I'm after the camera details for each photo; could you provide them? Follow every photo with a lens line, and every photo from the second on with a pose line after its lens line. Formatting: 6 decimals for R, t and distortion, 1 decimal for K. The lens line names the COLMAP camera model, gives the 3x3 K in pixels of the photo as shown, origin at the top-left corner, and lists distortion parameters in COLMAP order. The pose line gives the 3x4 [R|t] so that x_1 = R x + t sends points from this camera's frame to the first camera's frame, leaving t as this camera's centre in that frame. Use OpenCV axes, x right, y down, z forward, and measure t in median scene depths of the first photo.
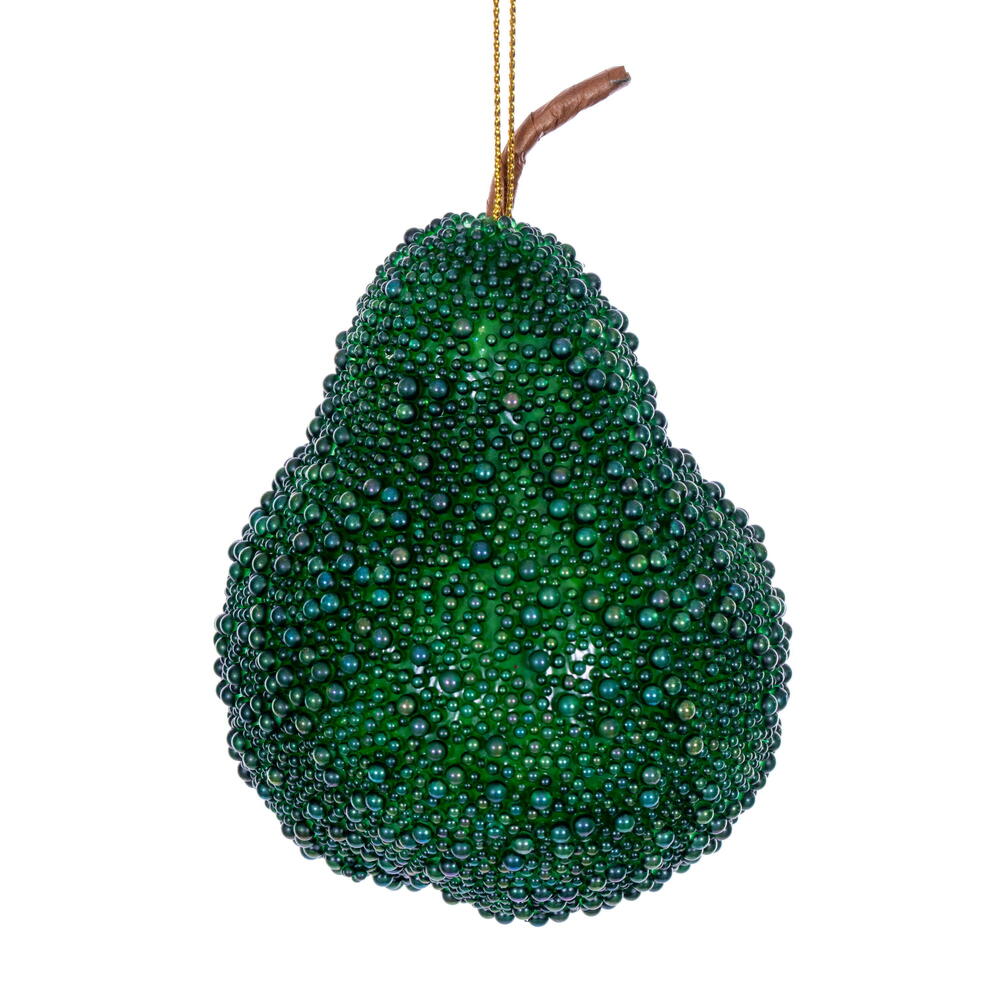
lens RADIAL K [[6753.7, 0, 500.7], [0, 6753.7, 498.9], [0, 0, 1]] dist [0.491870, 0.000000]
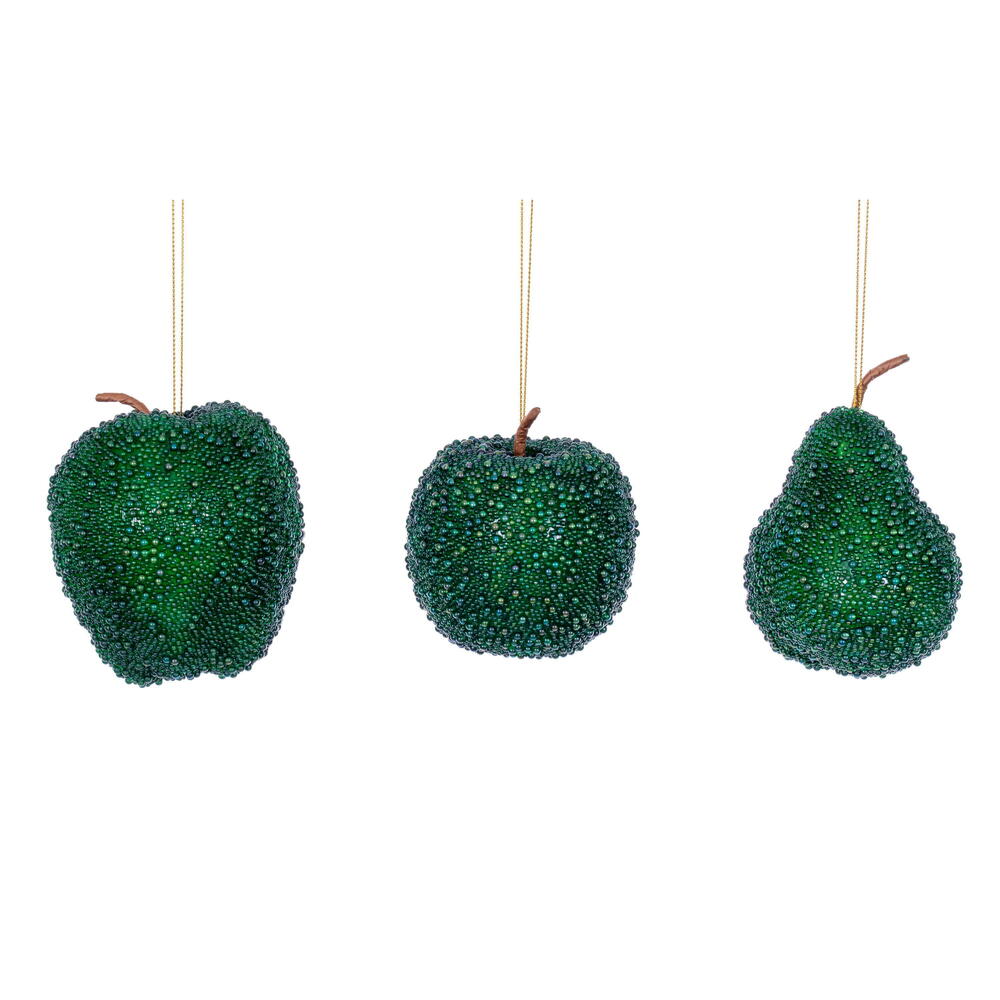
lens RADIAL K [[6753.7, 0, 500.4], [0, 6753.7, 500.4], [0, 0, 1]] dist [0.491870, 0.000000]
pose [[0.984371, 0.046544, -0.169844, 0.321450], [-0.067521, 0.990487, -0.119899, 0.328707], [0.162648, 0.129493, 0.978150, -1.652069]]
